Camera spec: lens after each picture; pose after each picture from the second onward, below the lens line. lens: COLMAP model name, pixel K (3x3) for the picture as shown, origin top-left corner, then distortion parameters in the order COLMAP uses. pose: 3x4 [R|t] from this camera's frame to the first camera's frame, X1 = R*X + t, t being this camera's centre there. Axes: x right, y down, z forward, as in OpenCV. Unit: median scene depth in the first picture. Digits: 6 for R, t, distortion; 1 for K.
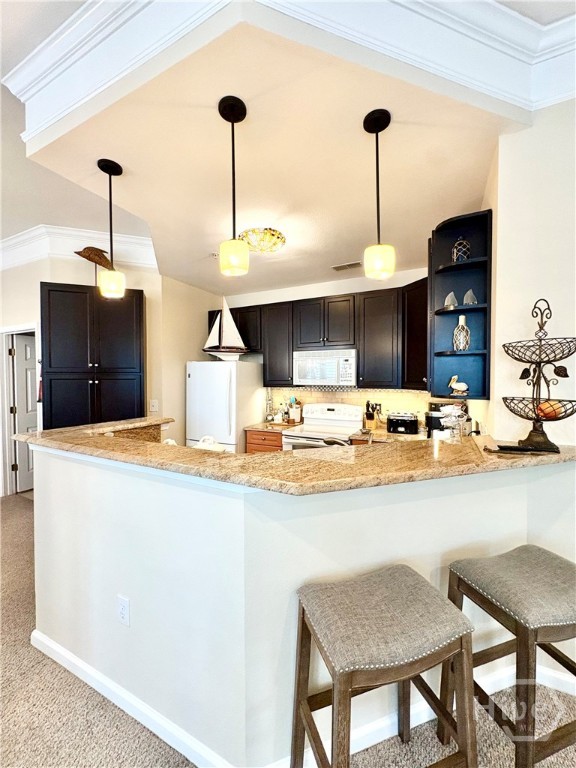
lens RADIAL K [[309.1, 0, 288.0], [0, 309.1, 384.0], [0, 0, 1]] dist [-0.001822, -0.000066]
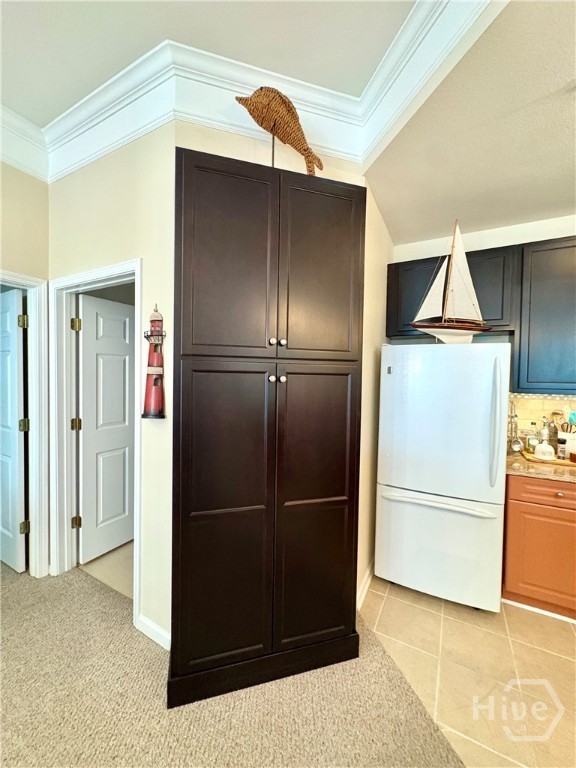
lens RADIAL K [[316.5, 0, 288.0], [0, 316.5, 384.0], [0, 0, 1]] dist [-0.000910, -0.000115]
pose [[0.999097, 0.017688, -0.038634, -0.472473], [-0.017562, 0.999839, 0.003611, -0.000582], [0.038692, -0.002930, 0.999247, 0.422945]]
